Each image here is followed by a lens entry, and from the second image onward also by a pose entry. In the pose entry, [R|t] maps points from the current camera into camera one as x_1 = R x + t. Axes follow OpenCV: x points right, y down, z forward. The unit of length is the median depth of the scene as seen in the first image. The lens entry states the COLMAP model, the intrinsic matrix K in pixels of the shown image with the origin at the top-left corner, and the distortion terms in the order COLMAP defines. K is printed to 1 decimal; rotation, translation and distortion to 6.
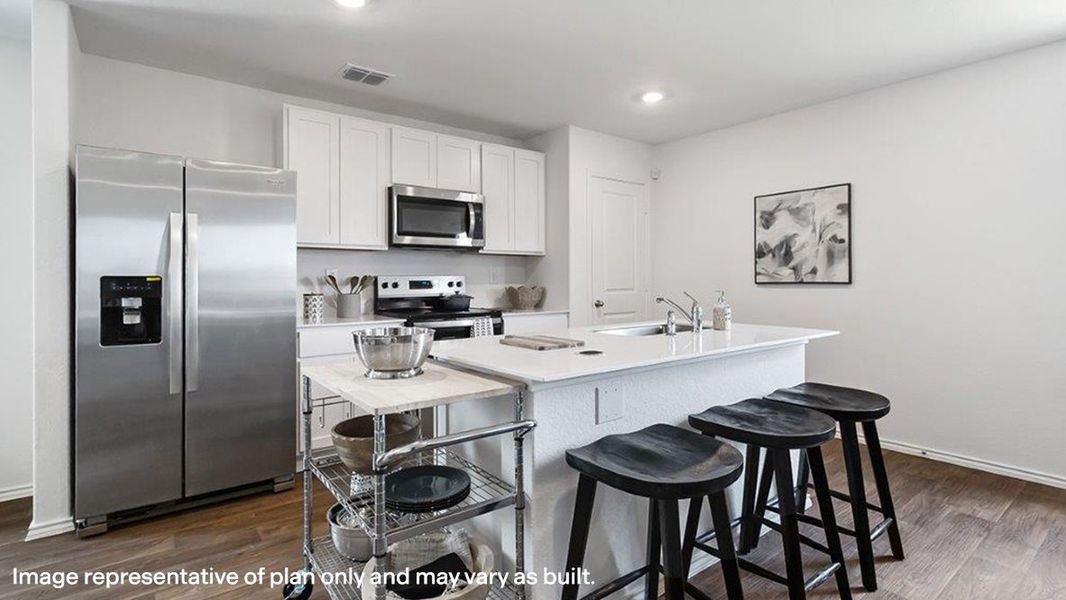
lens RADIAL K [[511.2, 0, 542.0], [0, 511.2, 288.4], [0, 0, 1]] dist [0.000994, 0.001102]
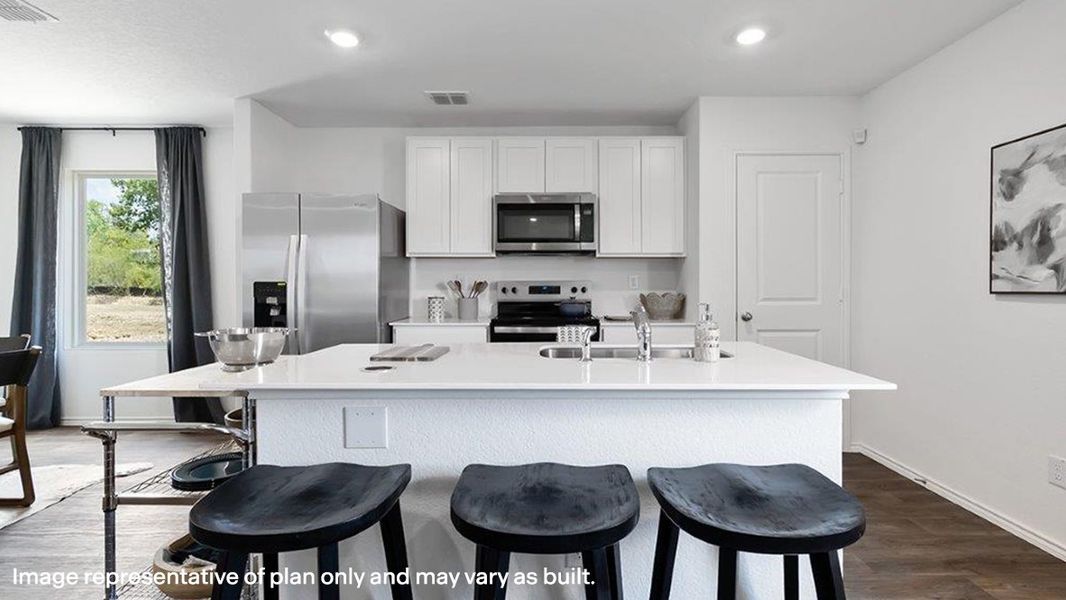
lens RADIAL K [[511.2, 0, 539.5], [0, 511.2, 289.6], [0, 0, 1]] dist [0.000994, 0.001102]
pose [[0.782302, 0.009541, -0.622827, 0.398283], [-0.014080, 0.999898, -0.002367, -0.005749], [0.622741, 0.010621, 0.782356, 0.220068]]
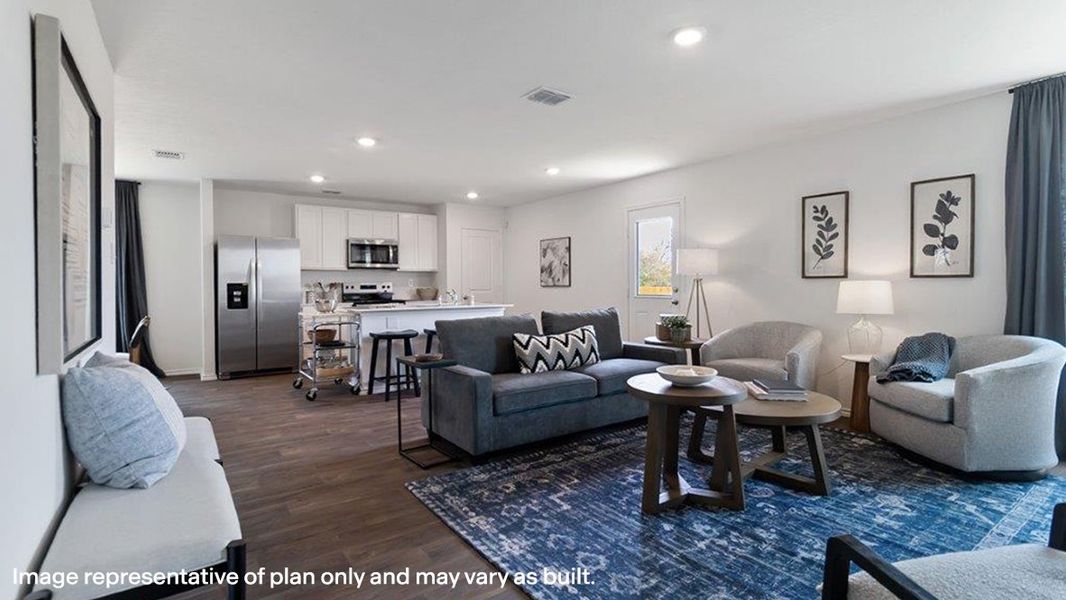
lens RADIAL K [[511.2, 0, 543.9], [0, 511.2, 297.0], [0, 0, 1]] dist [0.000994, 0.001102]
pose [[0.999295, -0.000488, -0.037538, 0.527496], [0.000737, 0.999978, 0.006635, 0.018573], [0.037534, -0.006658, 0.999273, -0.951344]]
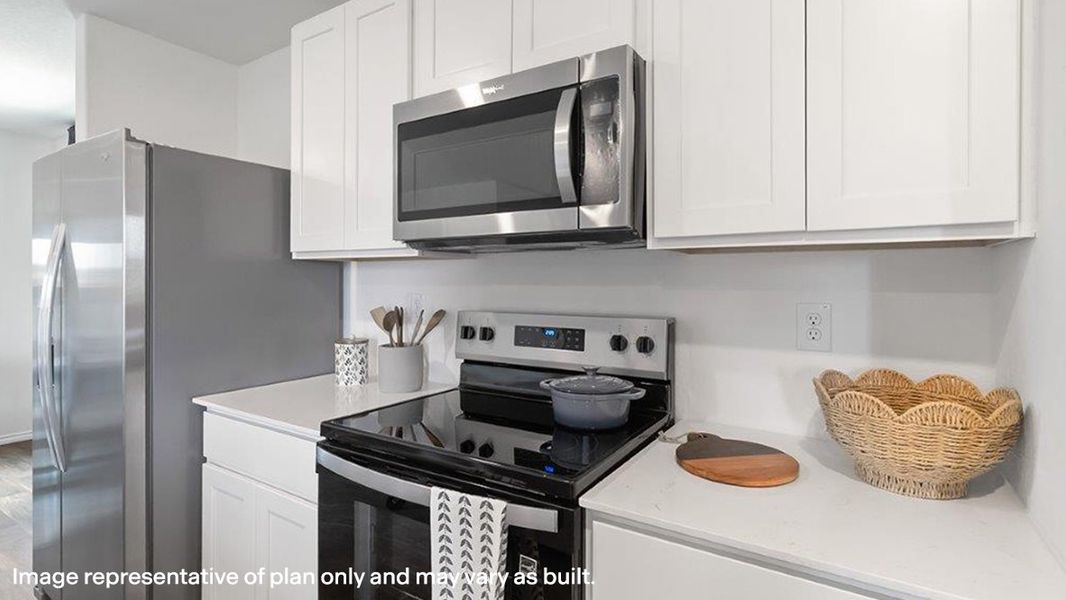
lens RADIAL K [[511.2, 0, 535.5], [0, 511.2, 283.2], [0, 0, 1]] dist [0.000994, 0.001102]
pose [[0.344497, 0.005243, -0.938773, 0.139978], [-0.025117, 0.999678, -0.003633, -0.049083], [0.938451, 0.024830, 0.344517, 0.885396]]
